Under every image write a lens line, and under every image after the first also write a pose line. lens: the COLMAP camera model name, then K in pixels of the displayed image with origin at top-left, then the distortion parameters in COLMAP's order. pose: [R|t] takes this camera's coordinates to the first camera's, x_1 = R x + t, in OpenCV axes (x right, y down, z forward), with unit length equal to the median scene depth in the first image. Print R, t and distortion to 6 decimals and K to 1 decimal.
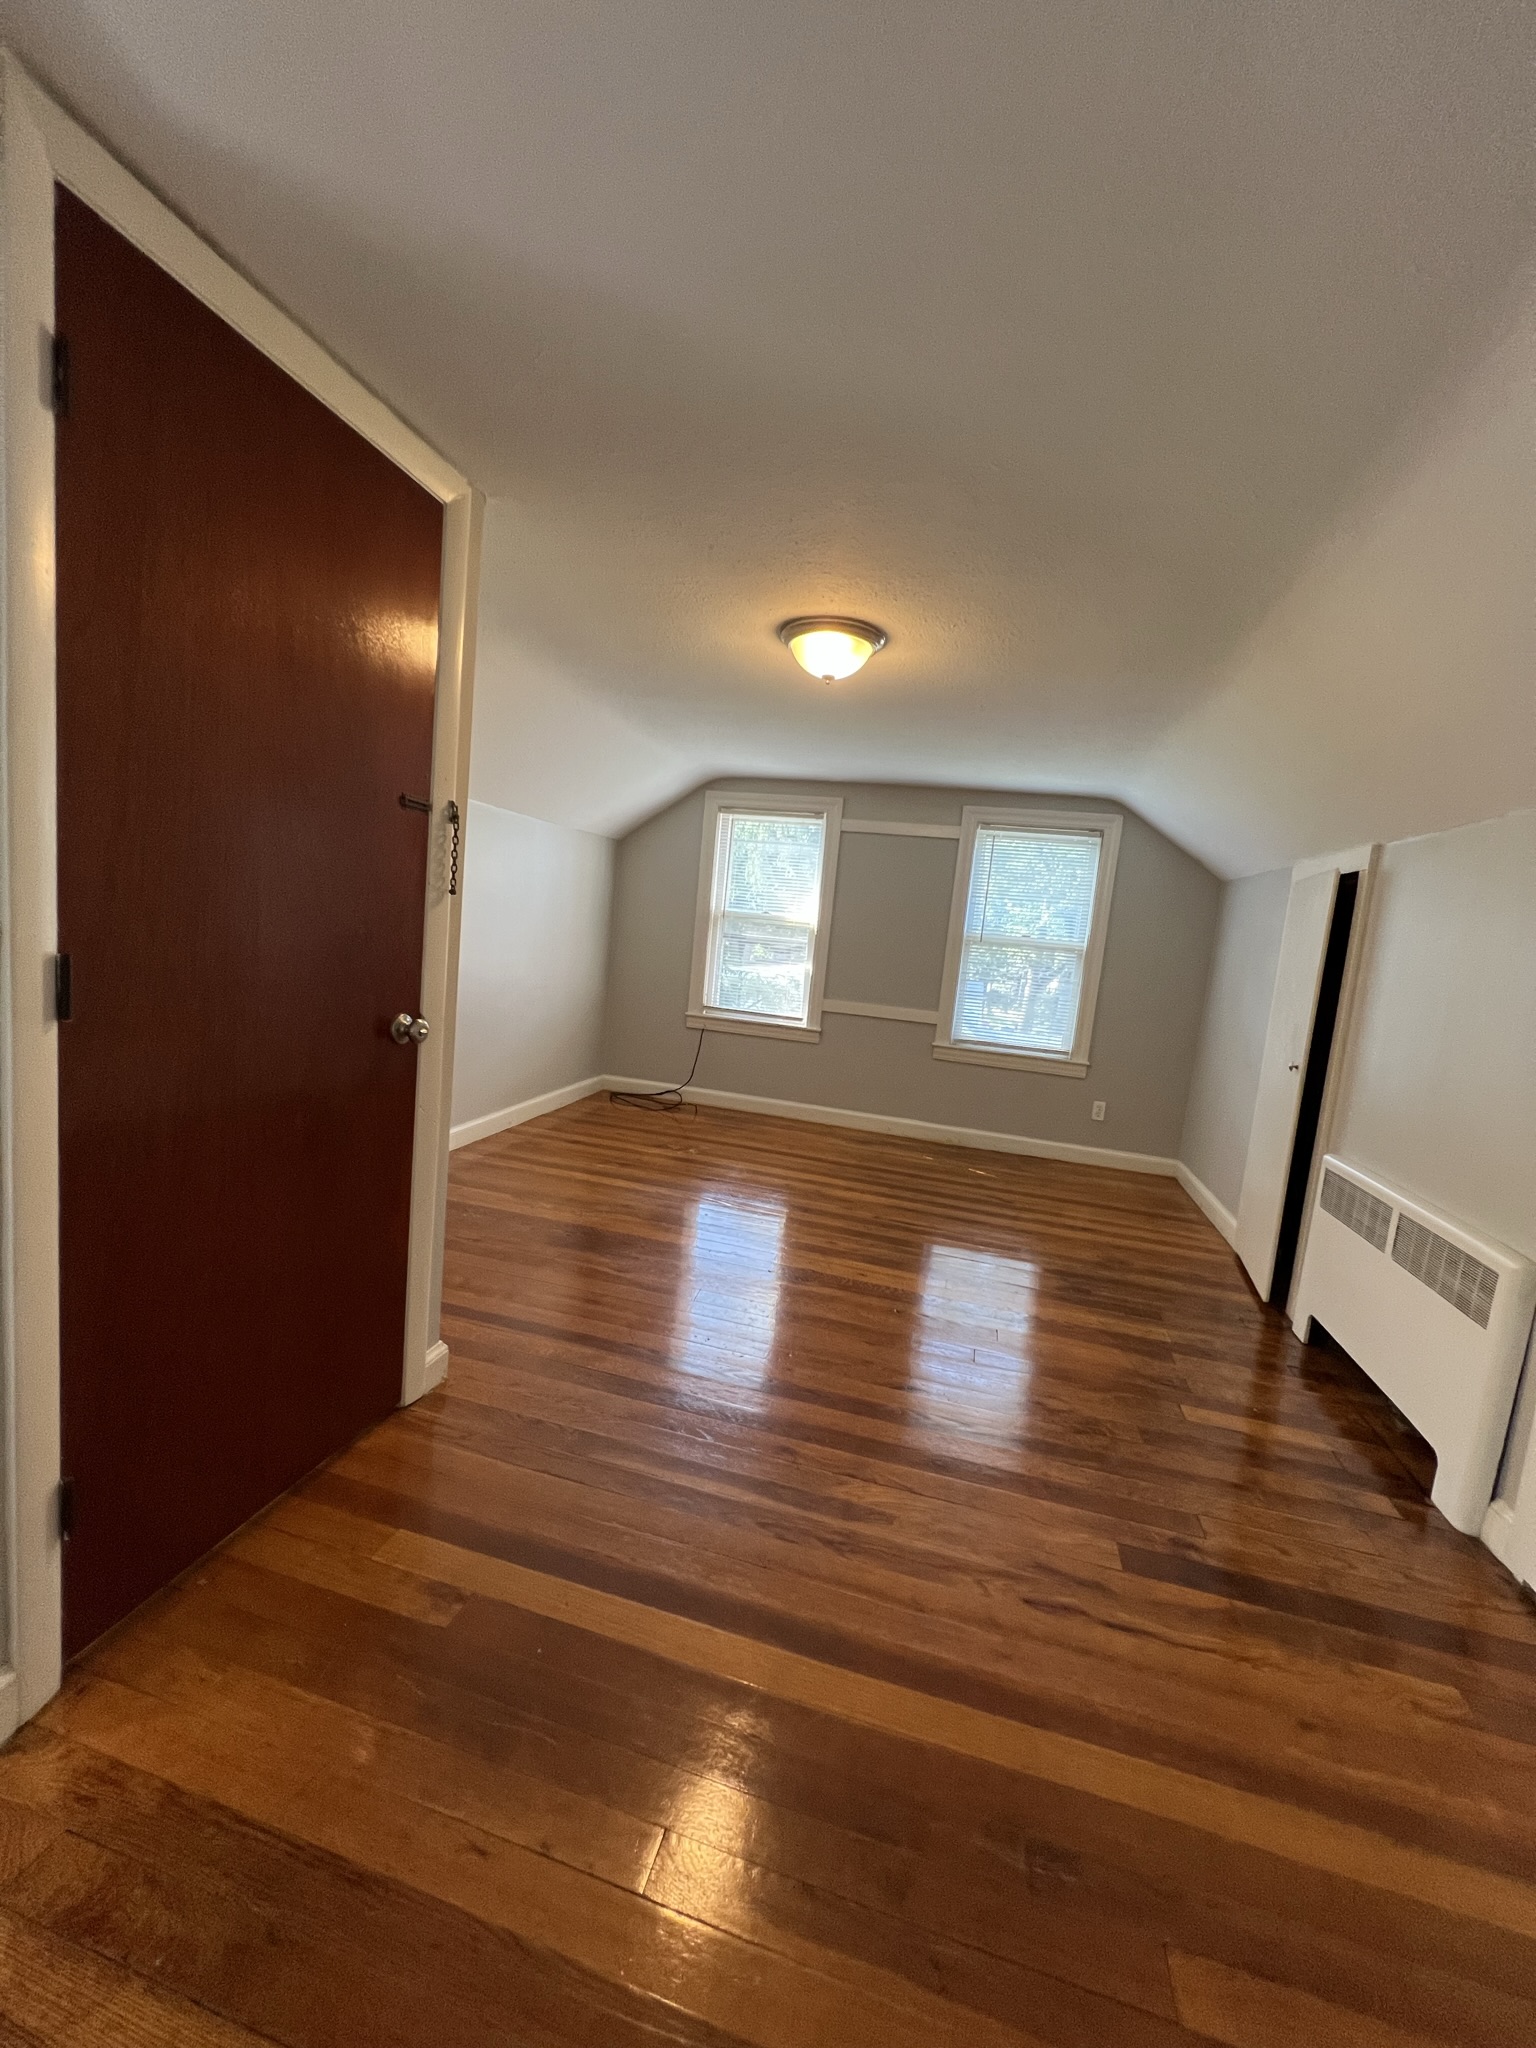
lens RADIAL K [[822.3, 0, 768.0], [0, 822.3, 1024.0], [0, 0, 1]] dist [-0.001553, 0.000876]
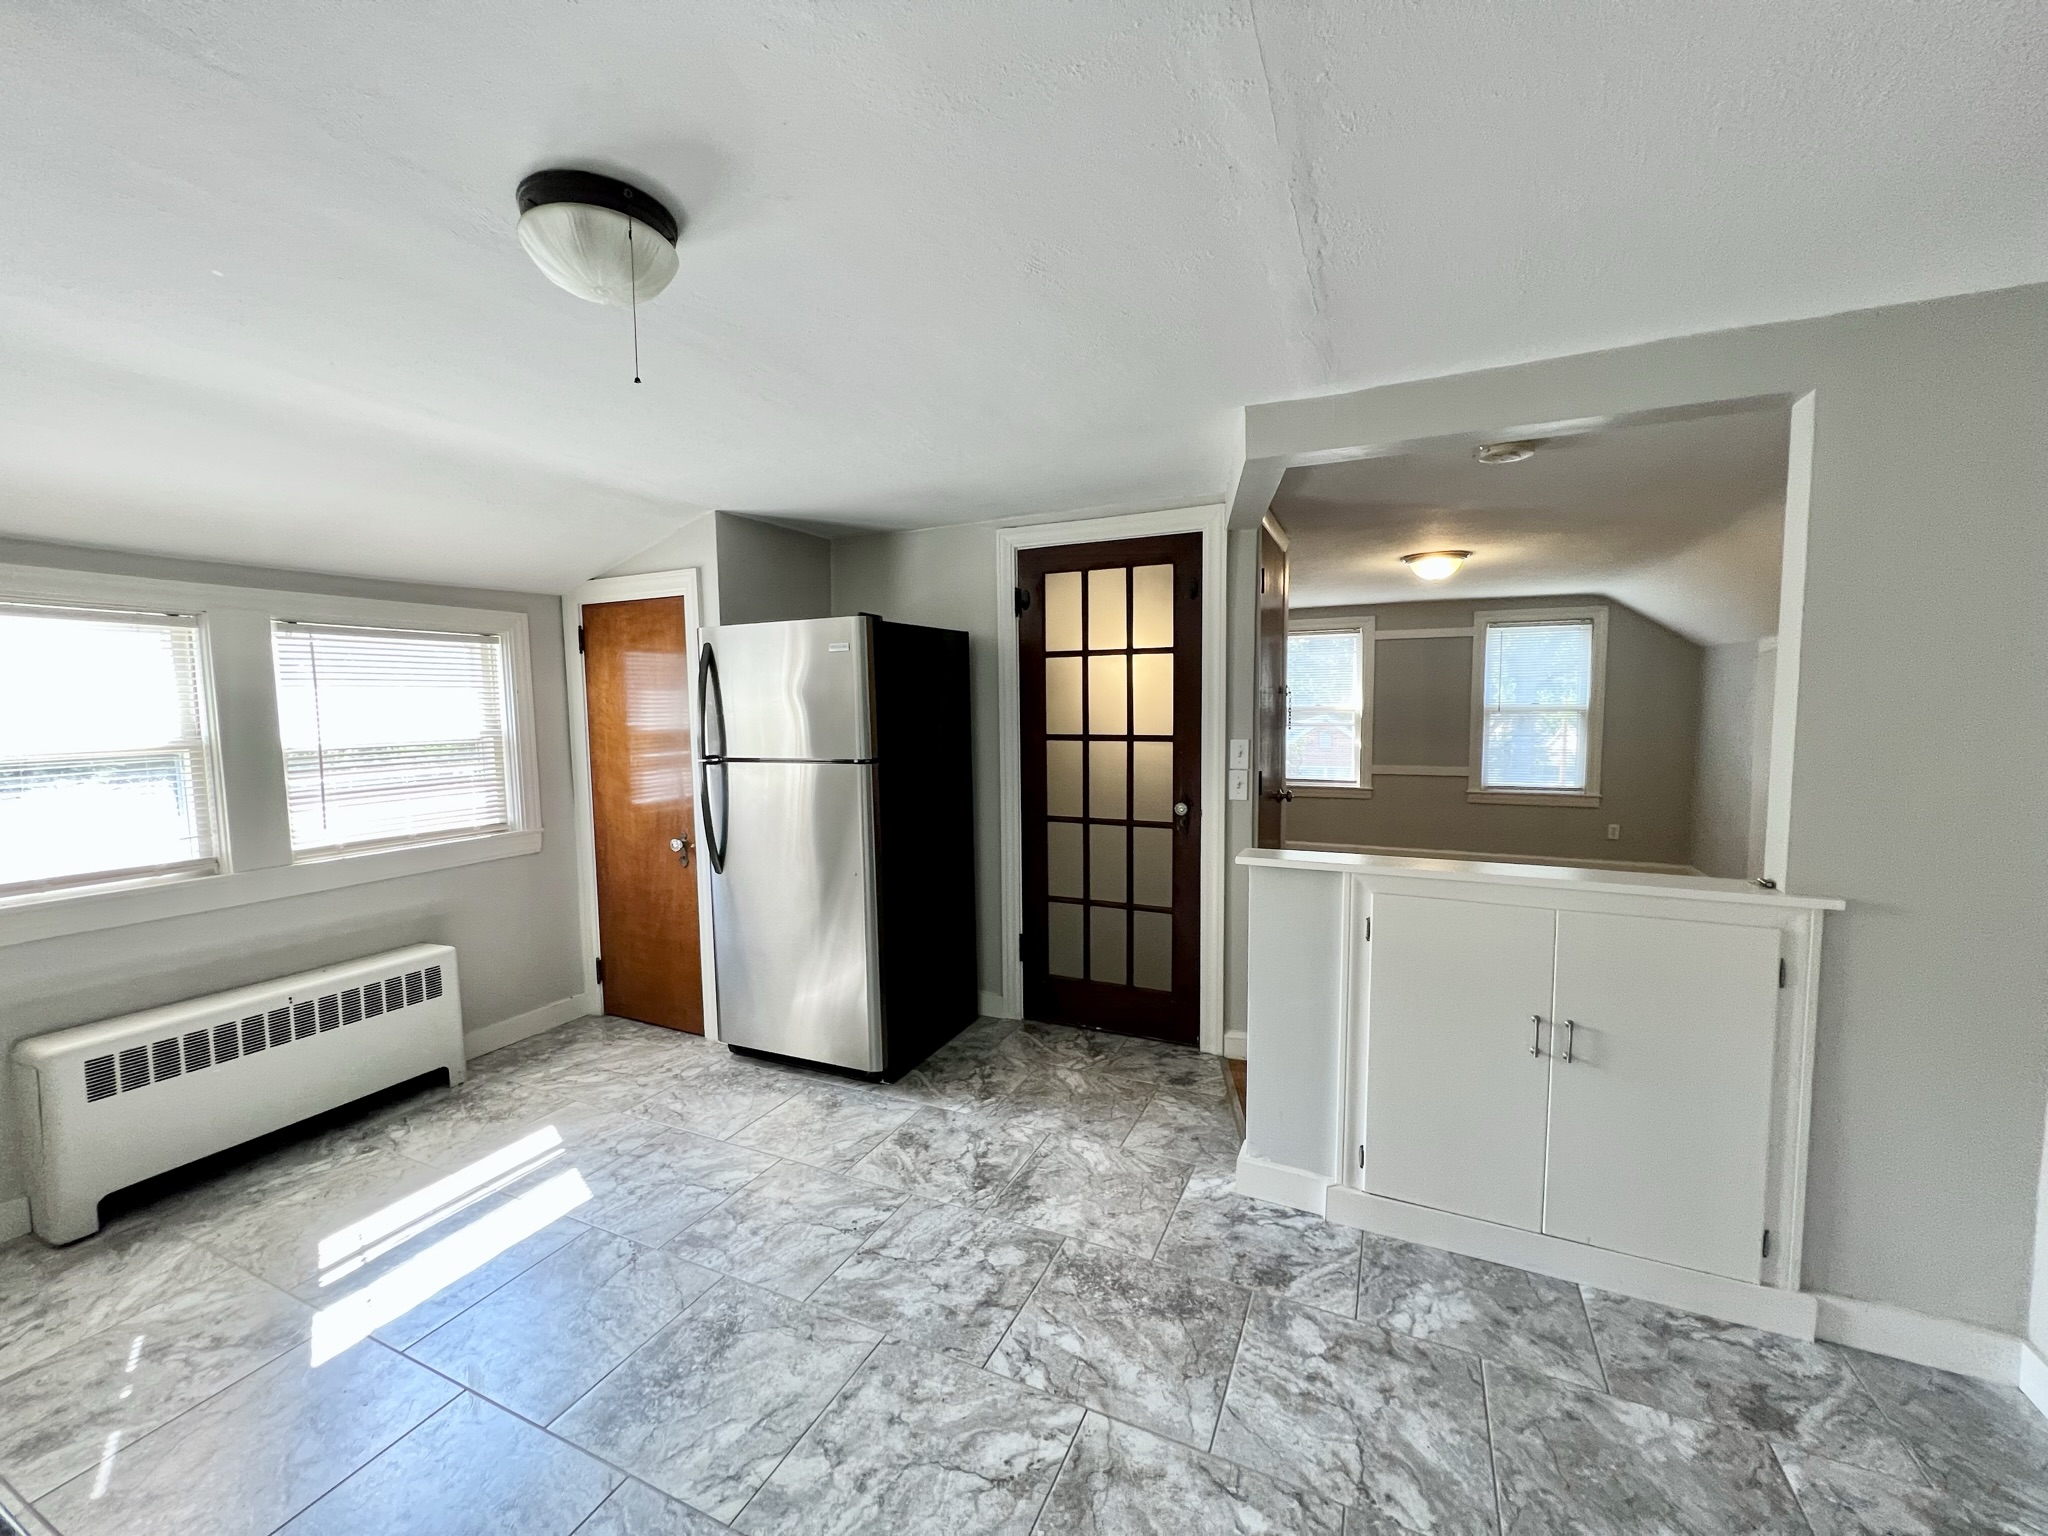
lens RADIAL K [[822.3, 0, 1024.0], [0, 822.3, 768.0], [0, 0, 1]] dist [-0.001553, 0.000876]
pose [[0.978661, -0.093203, -0.183127, -0.249535], [0.084616, 0.994940, -0.054177, -0.001617], [0.187250, 0.037526, 0.981595, -0.428613]]
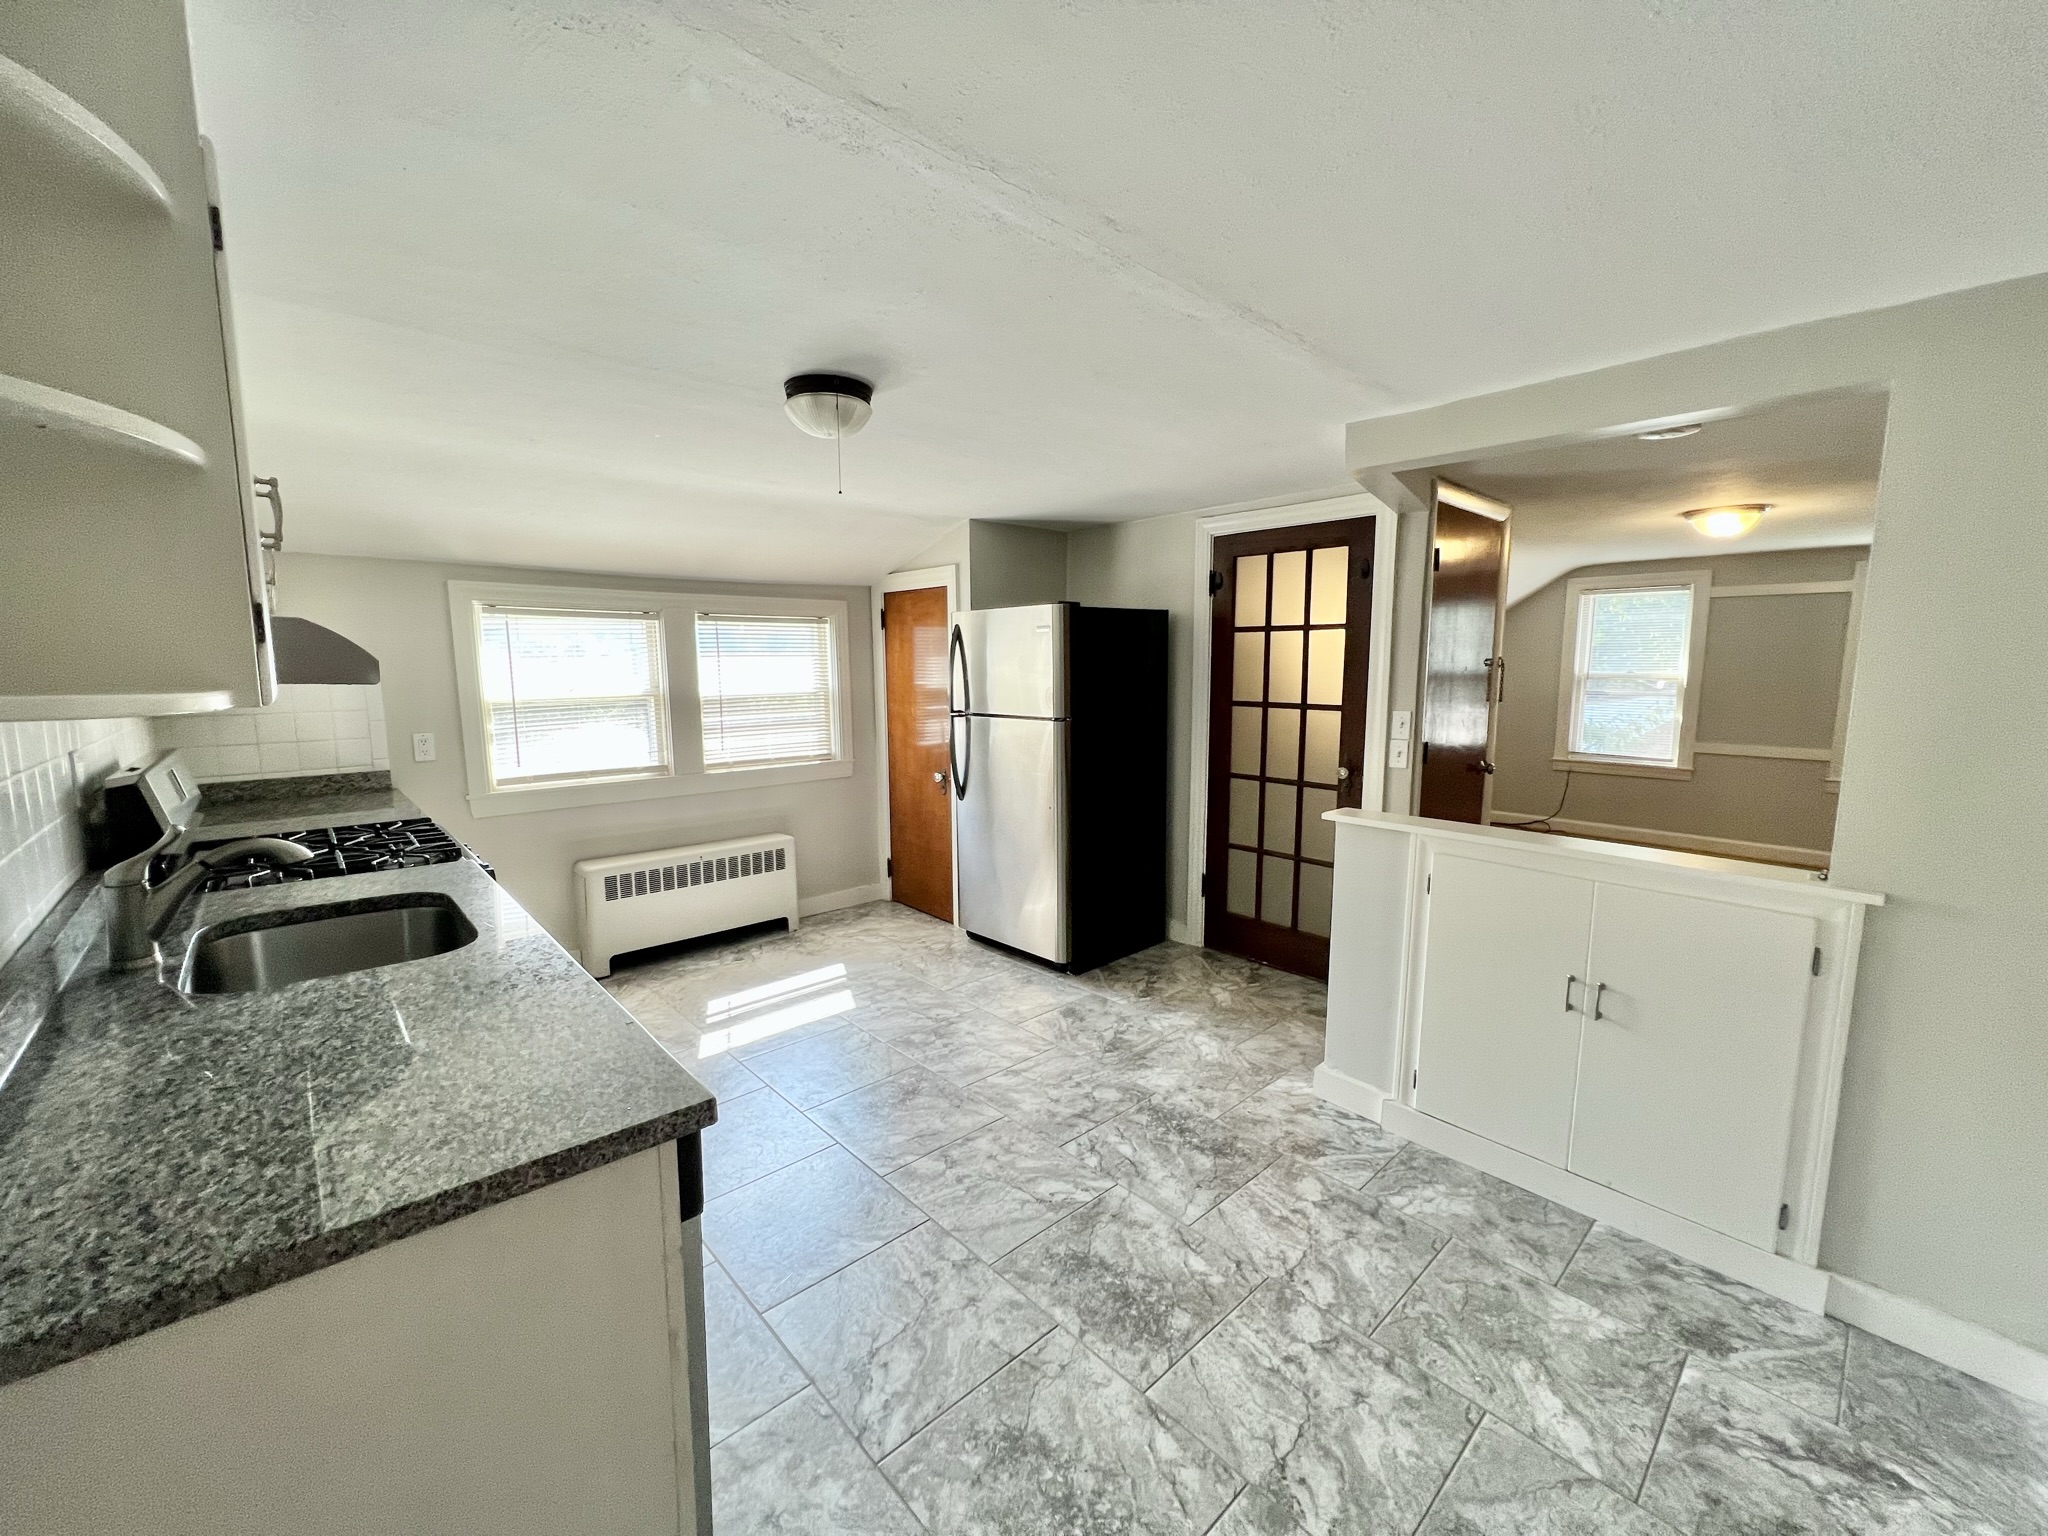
lens RADIAL K [[822.3, 0, 1024.0], [0, 822.3, 768.0], [0, 0, 1]] dist [-0.001553, 0.000876]
pose [[0.839031, -0.027016, -0.543412, -0.101517], [0.020245, 0.999625, -0.018438, 0.008643], [0.543707, 0.004469, 0.839263, -0.509100]]
